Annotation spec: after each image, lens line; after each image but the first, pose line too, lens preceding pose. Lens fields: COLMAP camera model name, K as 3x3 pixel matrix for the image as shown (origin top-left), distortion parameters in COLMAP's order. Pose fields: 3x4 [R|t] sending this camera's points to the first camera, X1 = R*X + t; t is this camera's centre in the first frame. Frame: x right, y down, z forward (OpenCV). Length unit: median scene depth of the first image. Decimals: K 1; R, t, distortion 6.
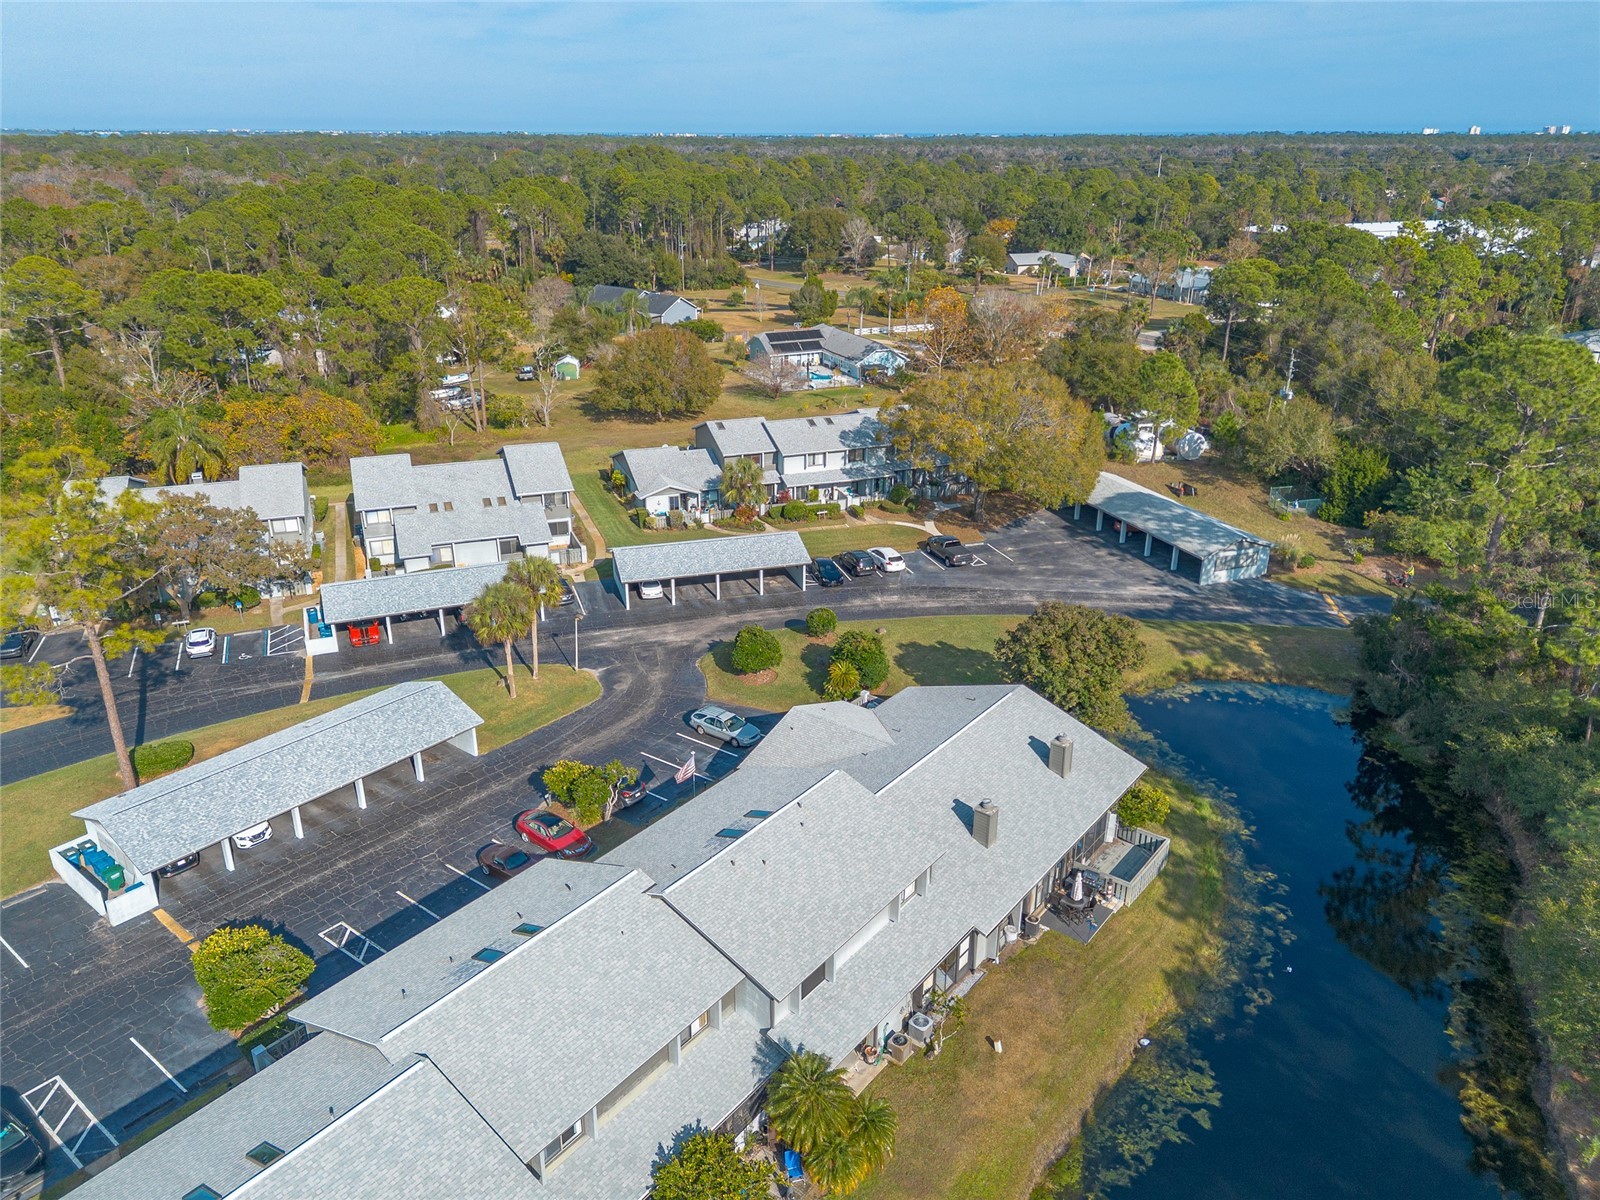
lens RADIAL K [[1119.0, 0, 799.0], [0, 1119.0, 618.7], [0, 0, 1]] dist [0.092535, -0.098142]
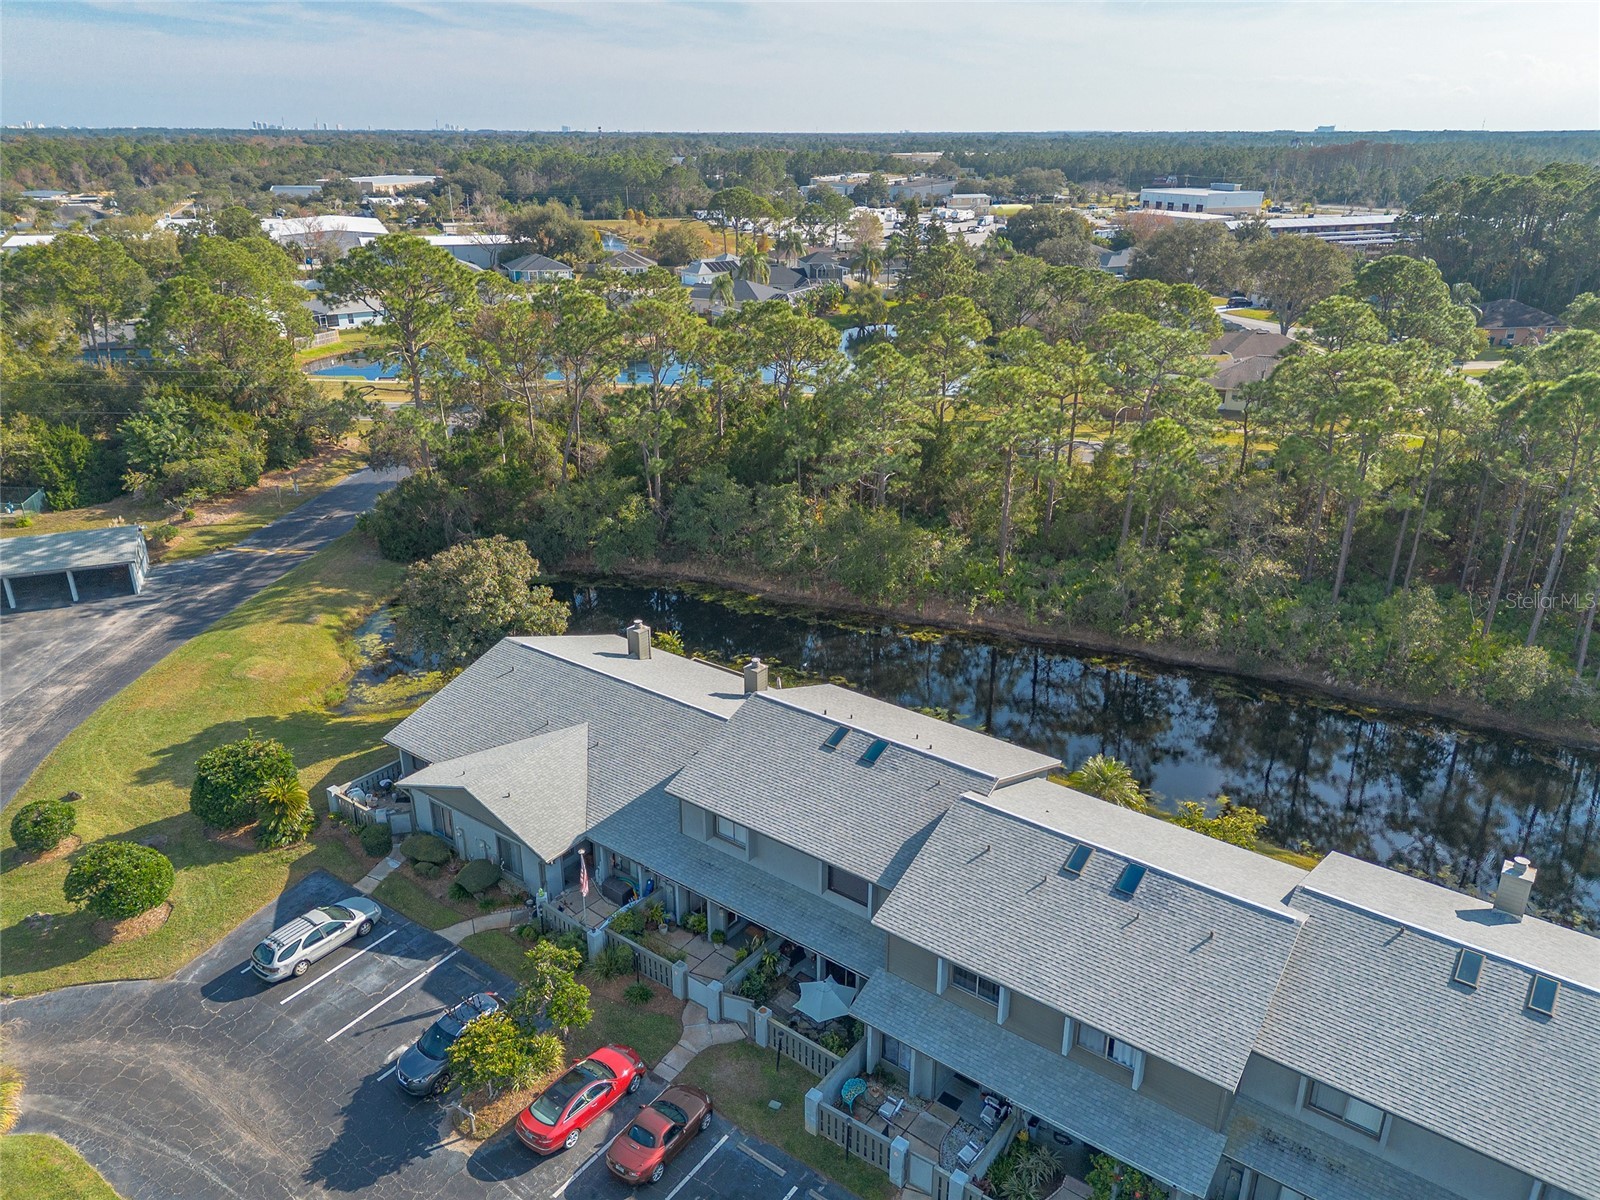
lens RADIAL K [[1119.0, 0, 799.0], [0, 1119.0, 618.7], [0, 0, 1]] dist [0.092535, -0.098142]
pose [[-0.017930, -0.395991, 0.918079, -0.421408], [0.393052, 0.841508, 0.370640, -0.131342], [-0.919341, 0.367499, 0.140557, 0.432113]]
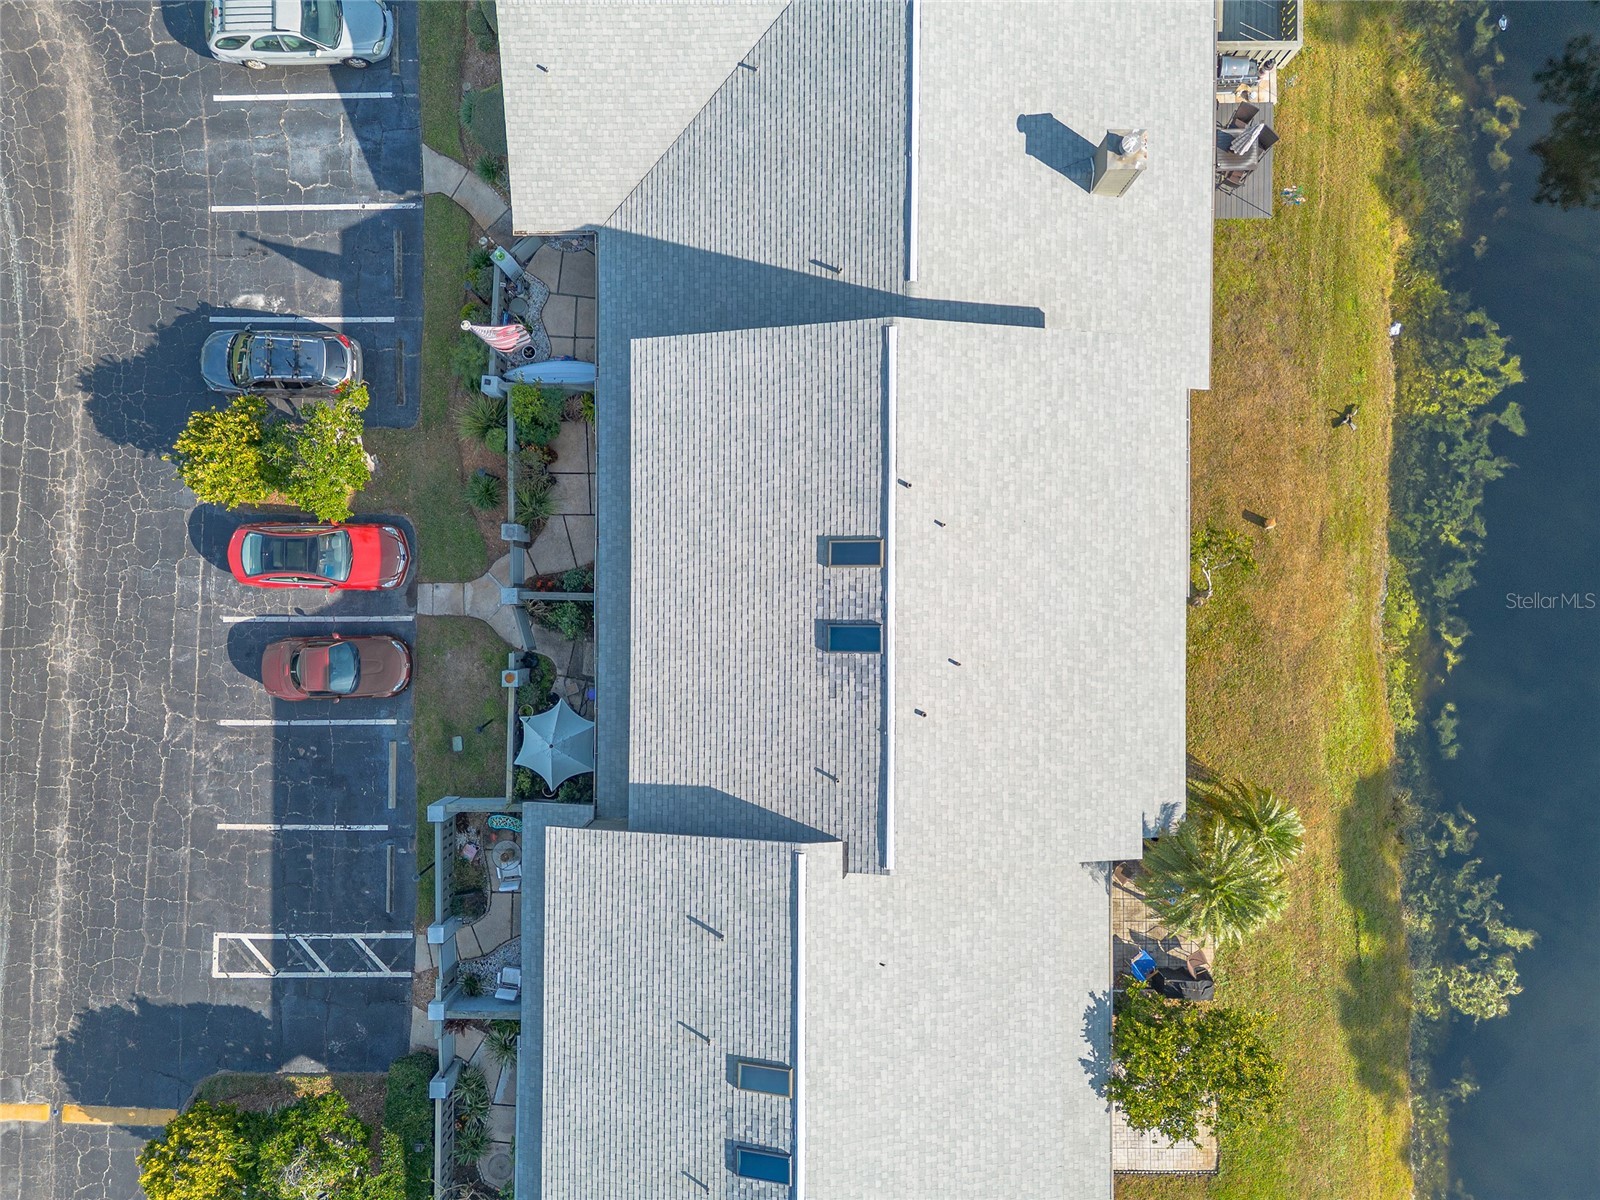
lens RADIAL K [[1124.1, 0, 800.0], [0, 1124.1, 600.0], [0, 0, 1]] dist [0.060346, -0.052595]
pose [[0.793185, -0.608957, -0.005337, -0.031876], [0.248428, 0.315559, 0.915809, -0.135916], [-0.556004, -0.727732, 0.401579, 0.401165]]
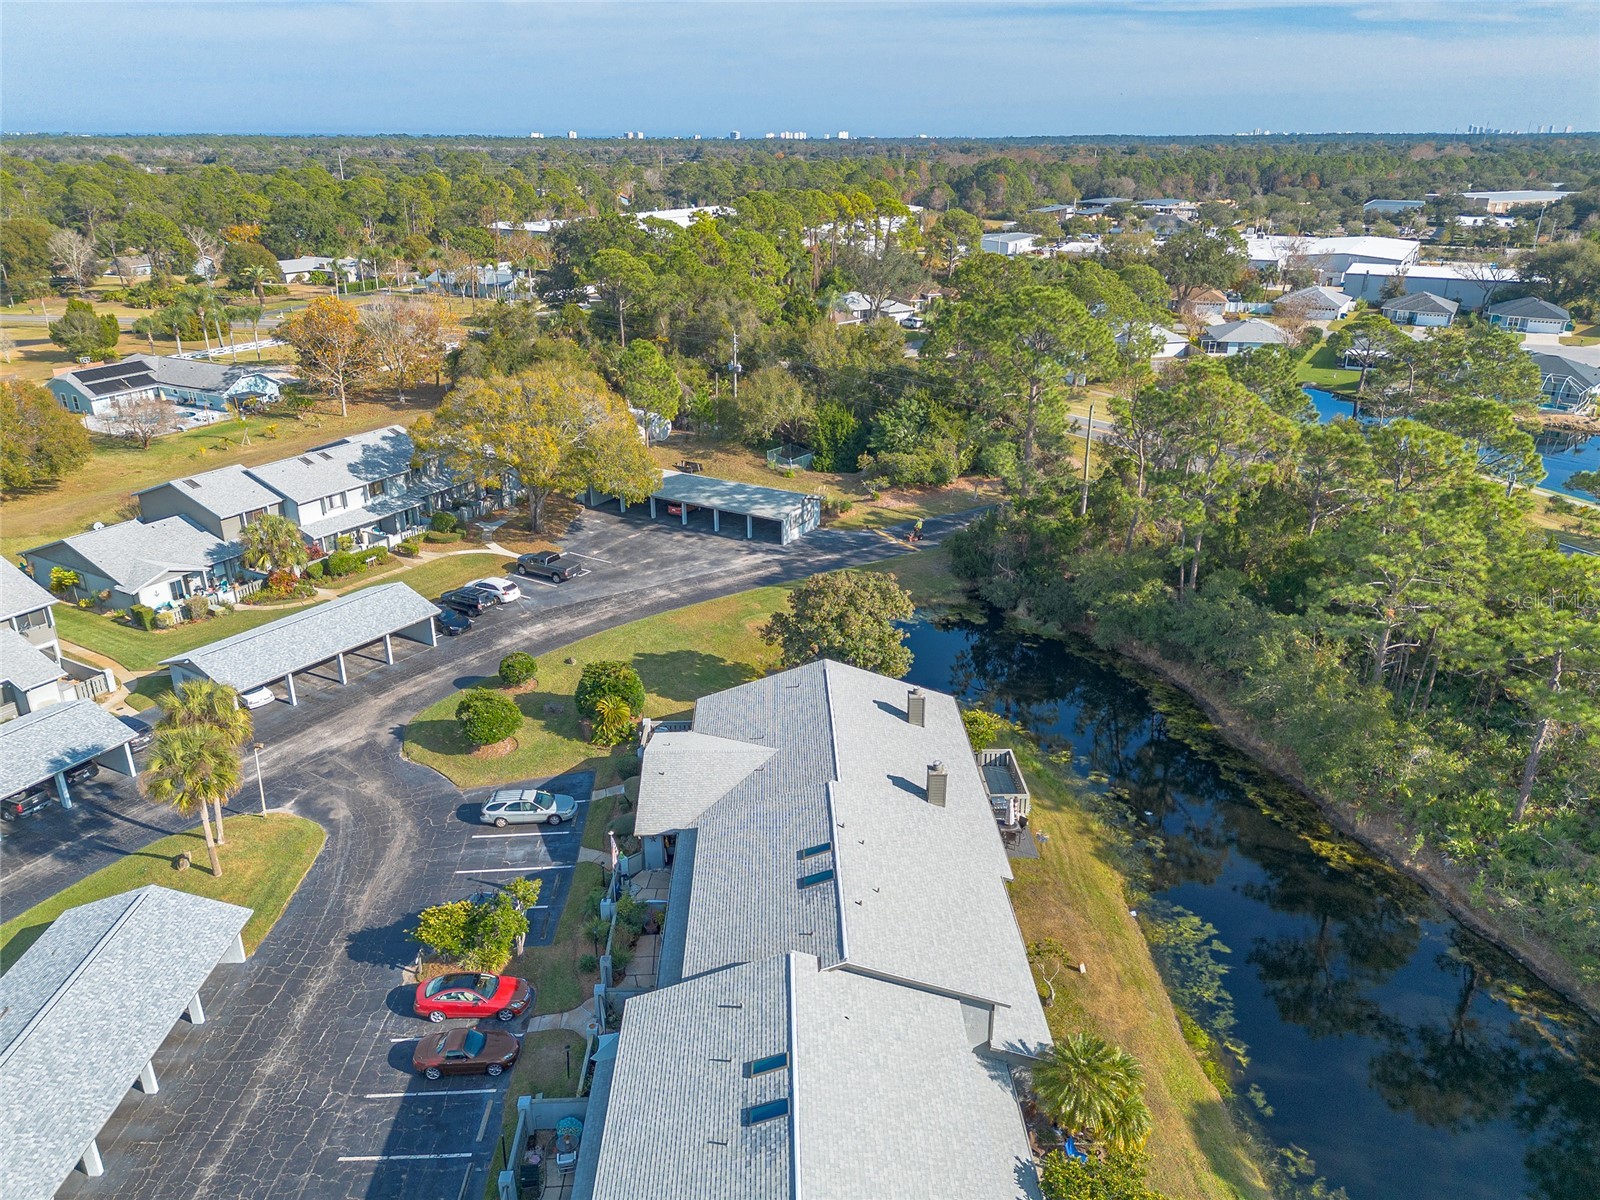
lens RADIAL K [[1121.4, 0, 805.6], [0, 1121.4, 614.5], [0, 0, 1]] dist [0.086281, -0.098128]
pose [[0.773133, -0.247858, 0.583808, -0.265438], [0.250851, 0.964922, 0.077461, -0.042535], [-0.582528, 0.086561, 0.808188, 0.123068]]
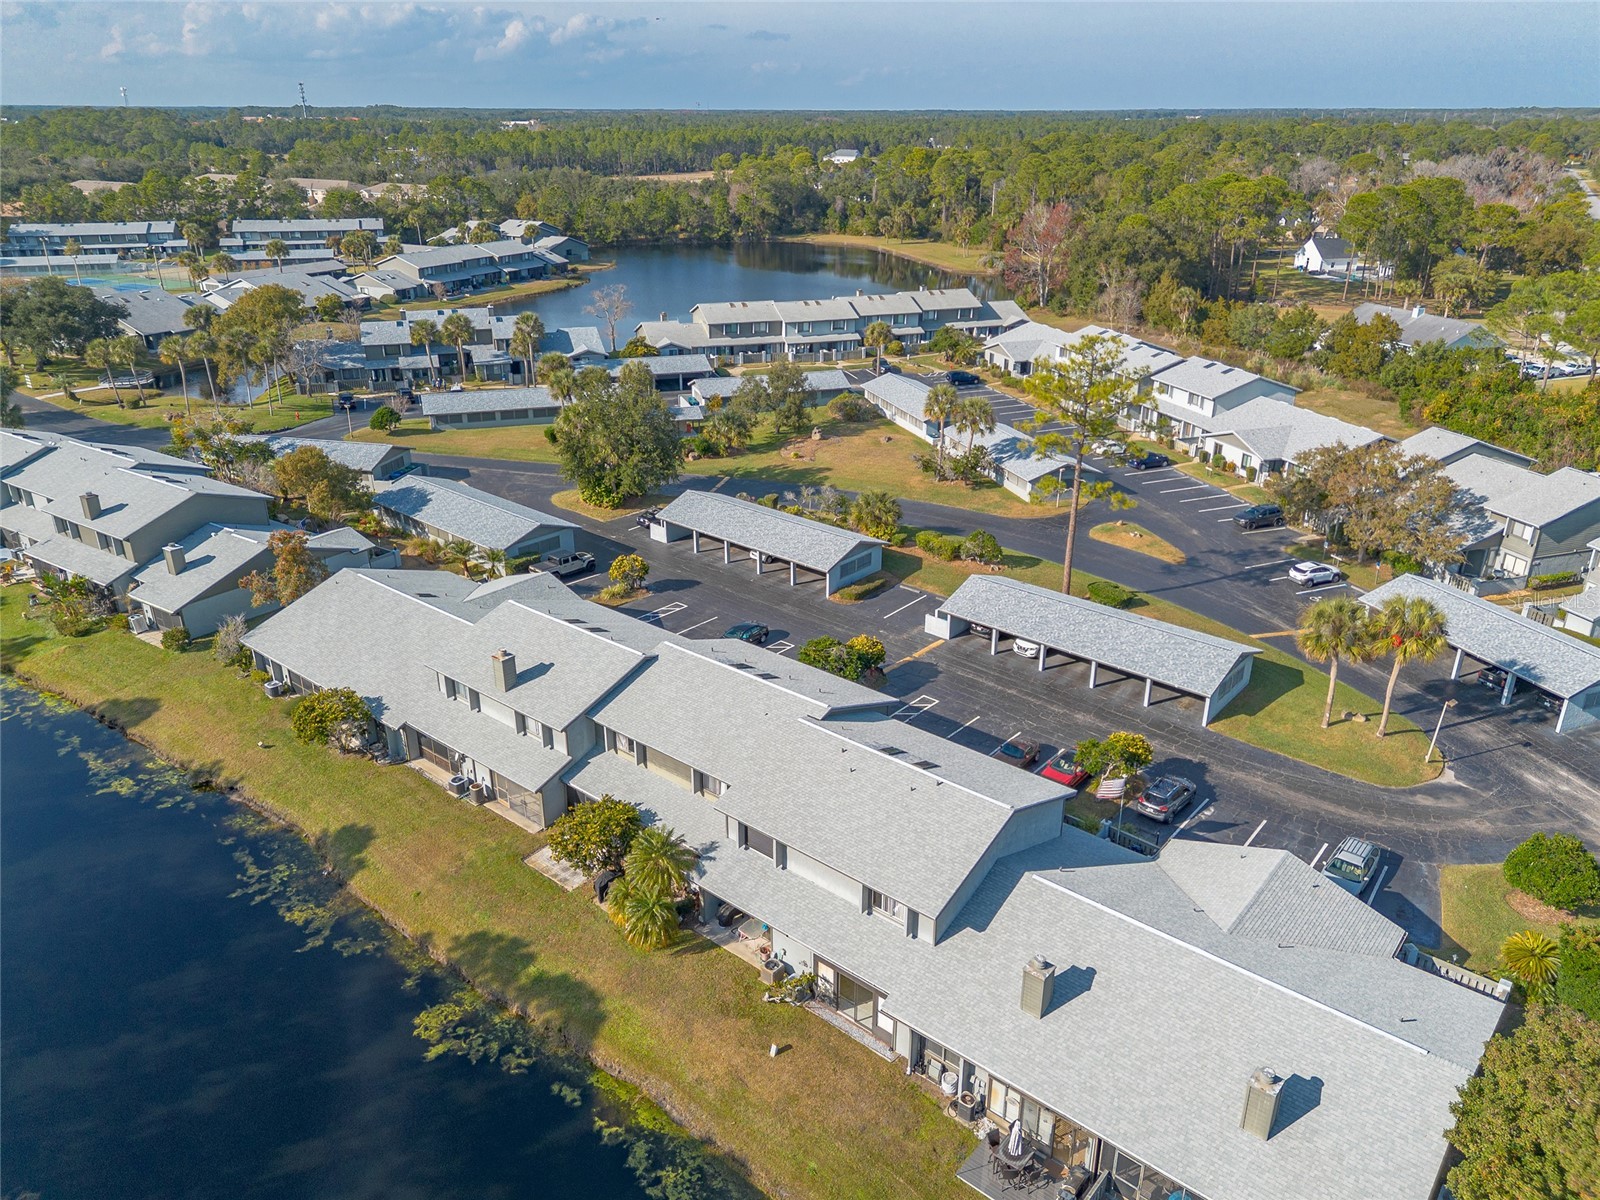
lens RADIAL K [[1126.6, 0, 800.0], [0, 1126.6, 627.5], [0, 0, 1]] dist [0.075271, -0.073173]
pose [[-0.039363, 0.412719, -0.910007, 0.422799], [-0.396970, 0.829301, 0.393287, -0.142408], [0.916987, 0.376726, 0.131194, 0.357480]]
